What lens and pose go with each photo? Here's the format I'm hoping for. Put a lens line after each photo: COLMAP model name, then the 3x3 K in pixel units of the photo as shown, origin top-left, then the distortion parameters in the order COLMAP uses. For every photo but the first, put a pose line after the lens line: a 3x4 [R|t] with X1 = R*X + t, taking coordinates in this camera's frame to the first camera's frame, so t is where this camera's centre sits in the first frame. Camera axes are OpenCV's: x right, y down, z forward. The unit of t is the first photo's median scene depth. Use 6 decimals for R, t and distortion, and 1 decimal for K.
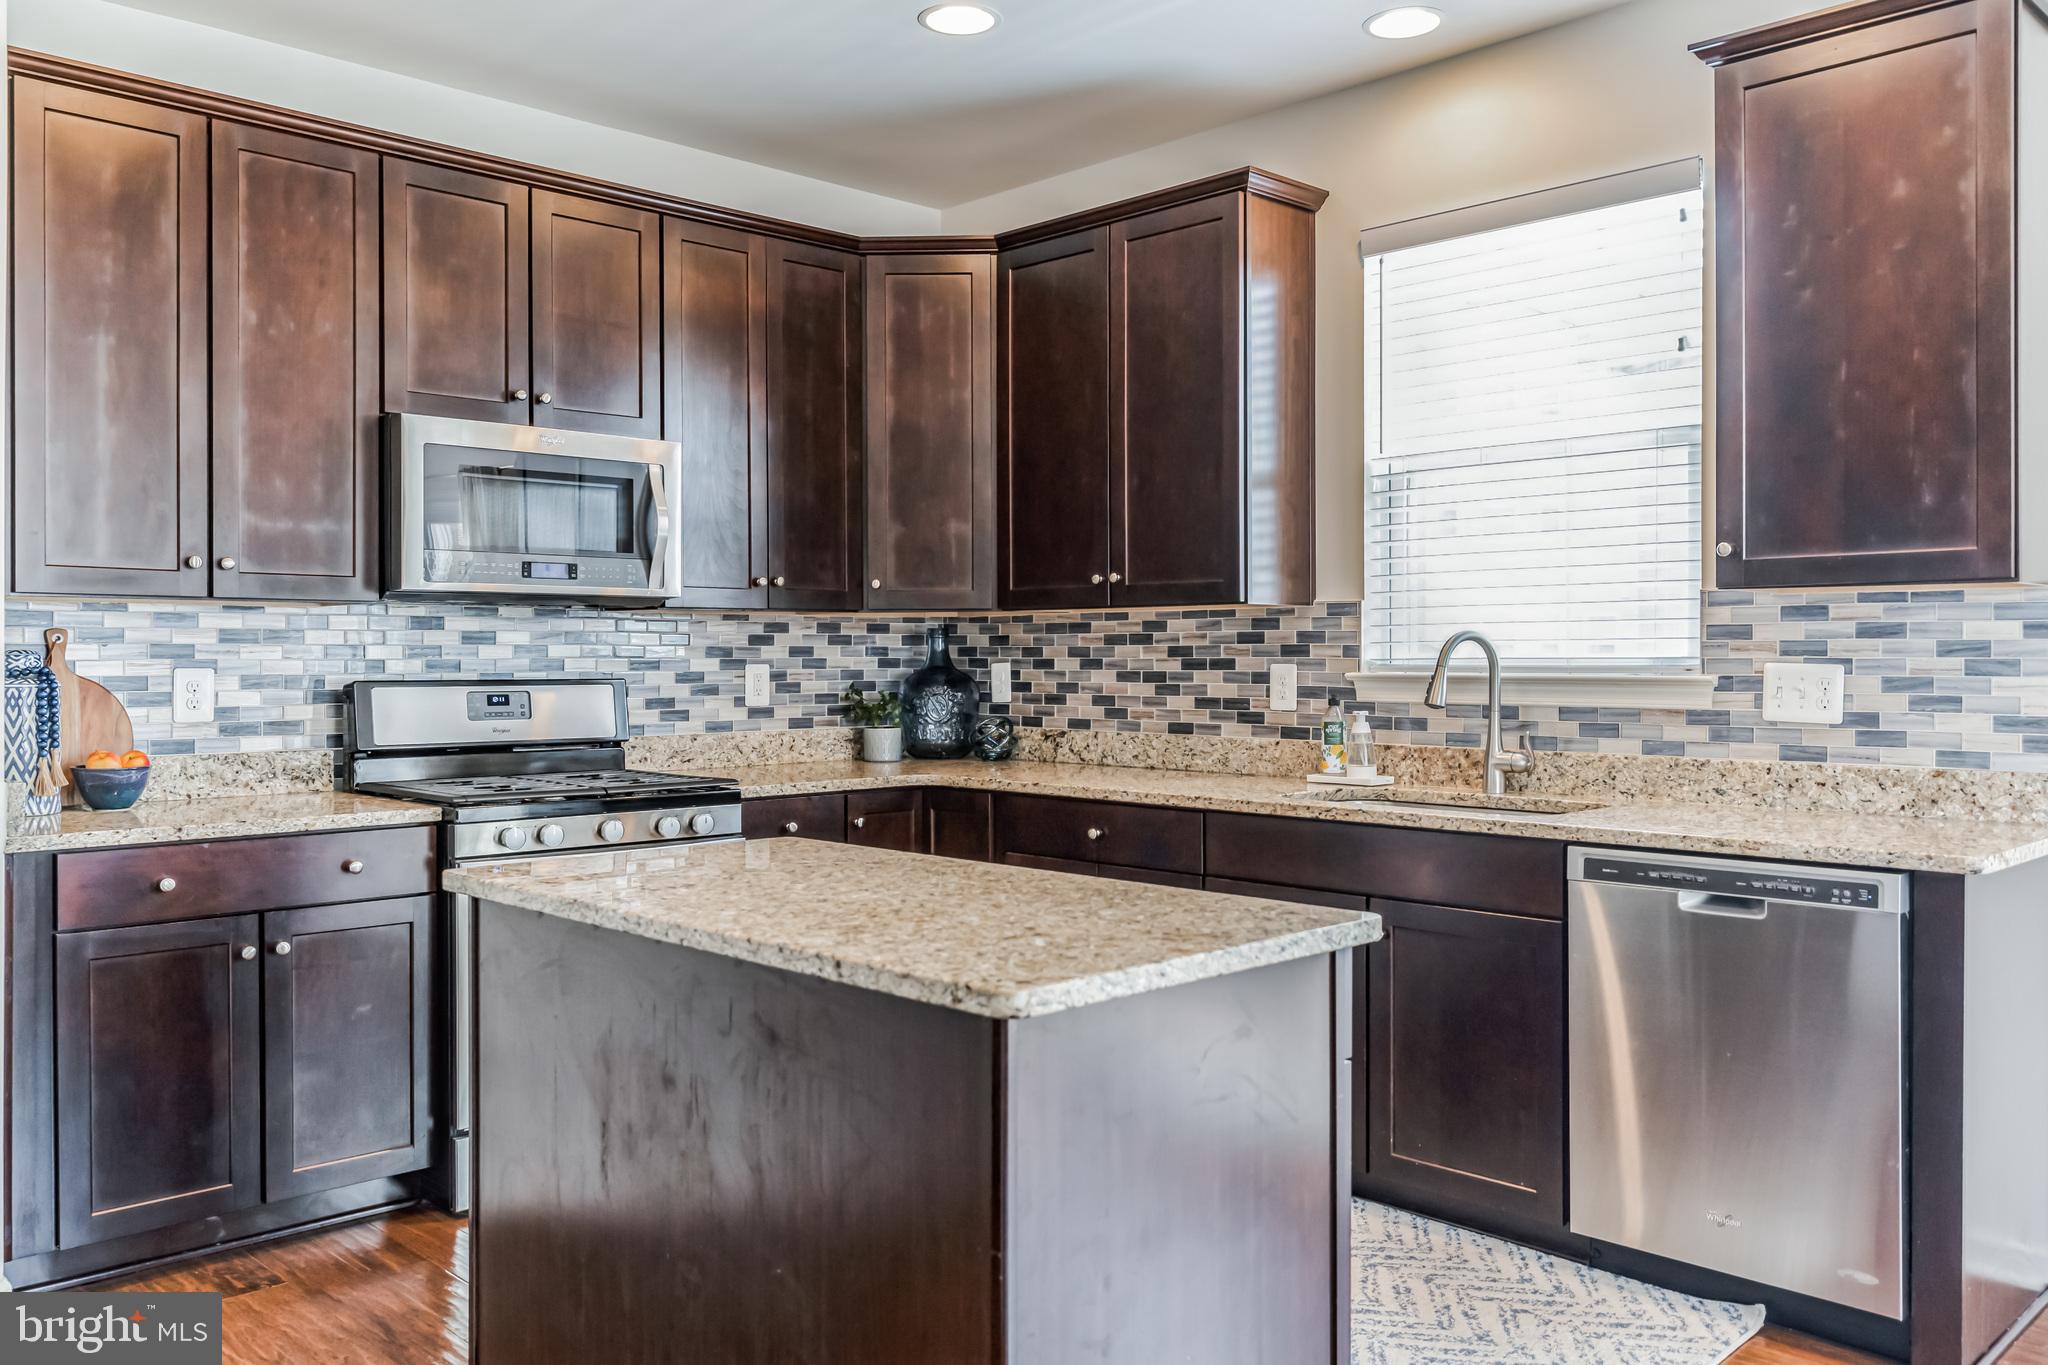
lens RADIAL K [[1626.2, 0, 1010.6], [0, 1626.2, 667.3], [0, 0, 1]] dist [0.006246, 0.004258]
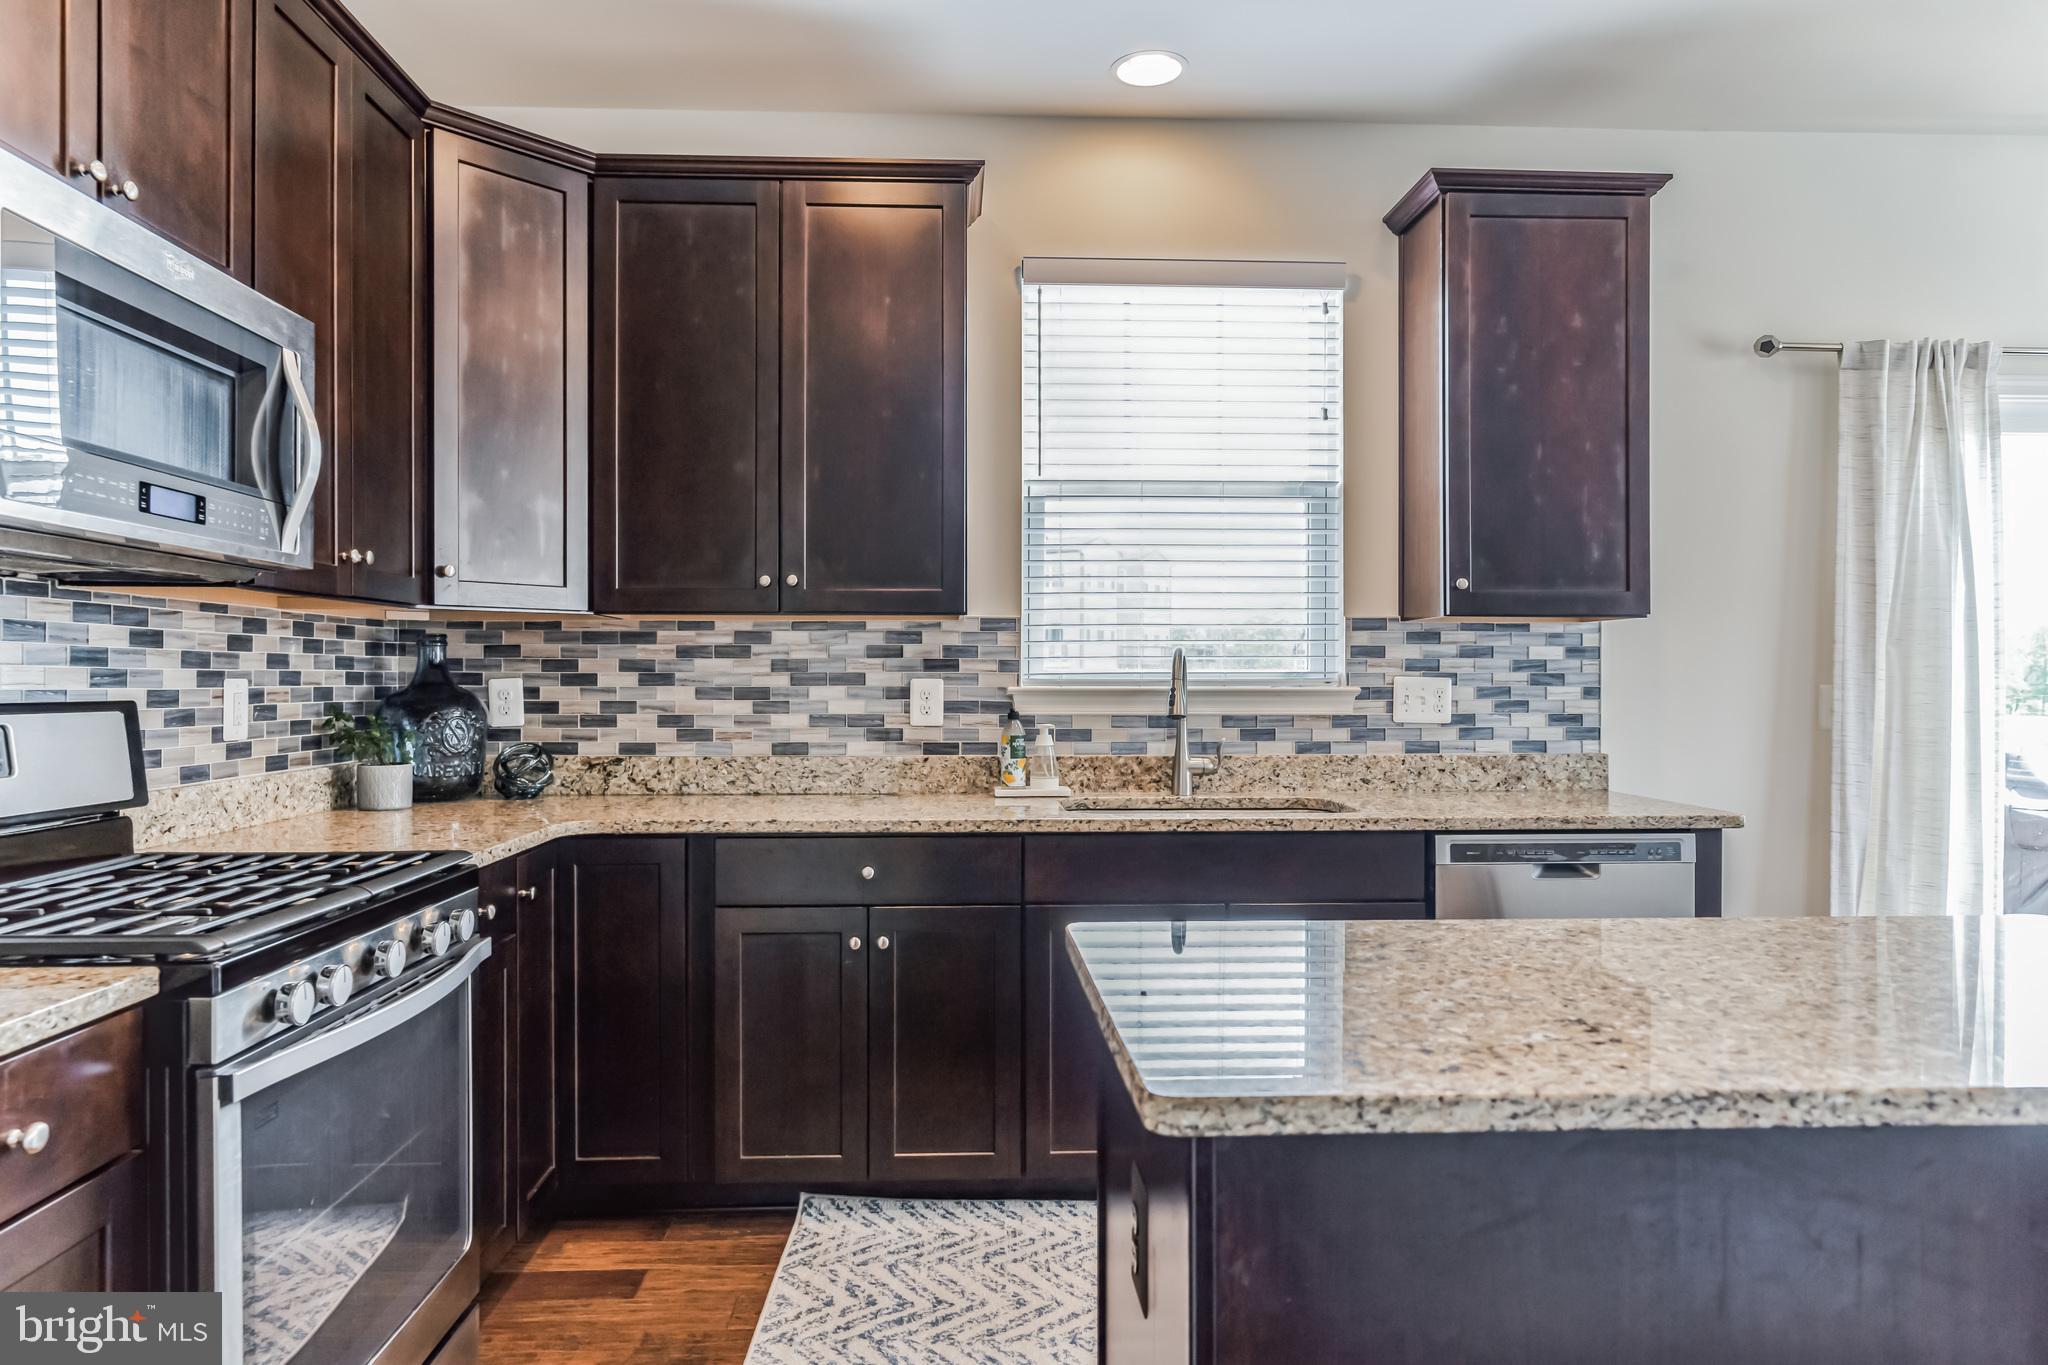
lens RADIAL K [[1278.7, 0, 1011.6], [0, 1278.7, 678.1], [0, 0, 1]] dist [-0.003586, 0.002348]
pose [[0.661391, 0.002600, 0.750037, -0.403549], [0.004422, 0.999963, -0.007365, 0.003799], [-0.750028, 0.008187, 0.661355, 0.484191]]
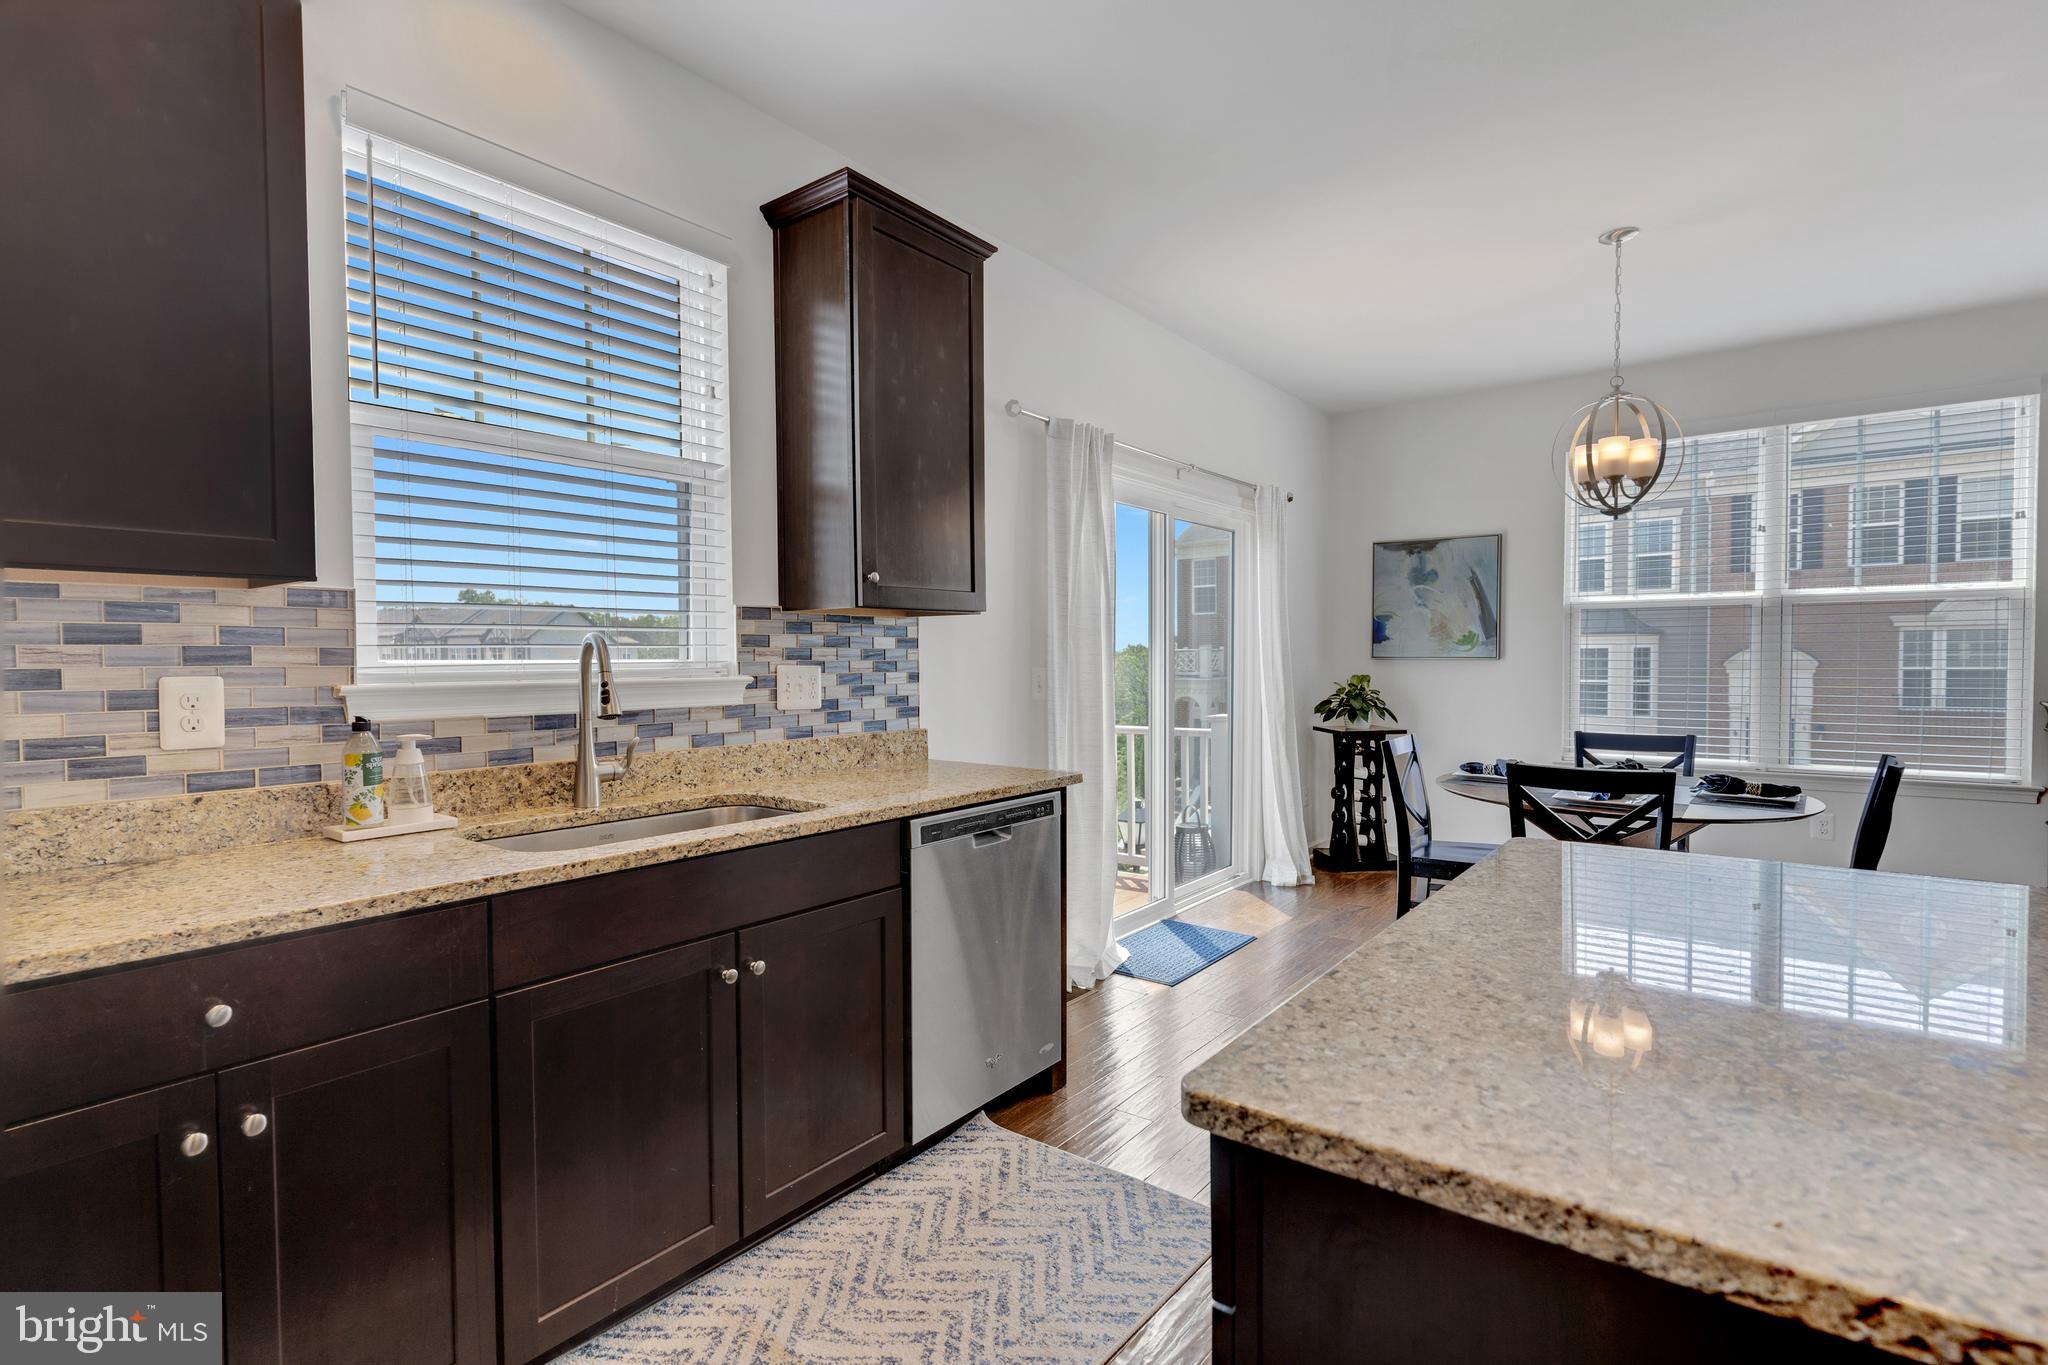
lens RADIAL K [[967.9, 0, 1015.1], [0, 967.9, 684.9], [0, 0, 1]] dist [-0.001931, -0.001257]
pose [[-0.139468, -0.023519, 0.989947, -0.272528], [0.016658, 0.999521, 0.026093, -0.003454], [-0.990086, 0.020130, -0.139010, 0.784090]]
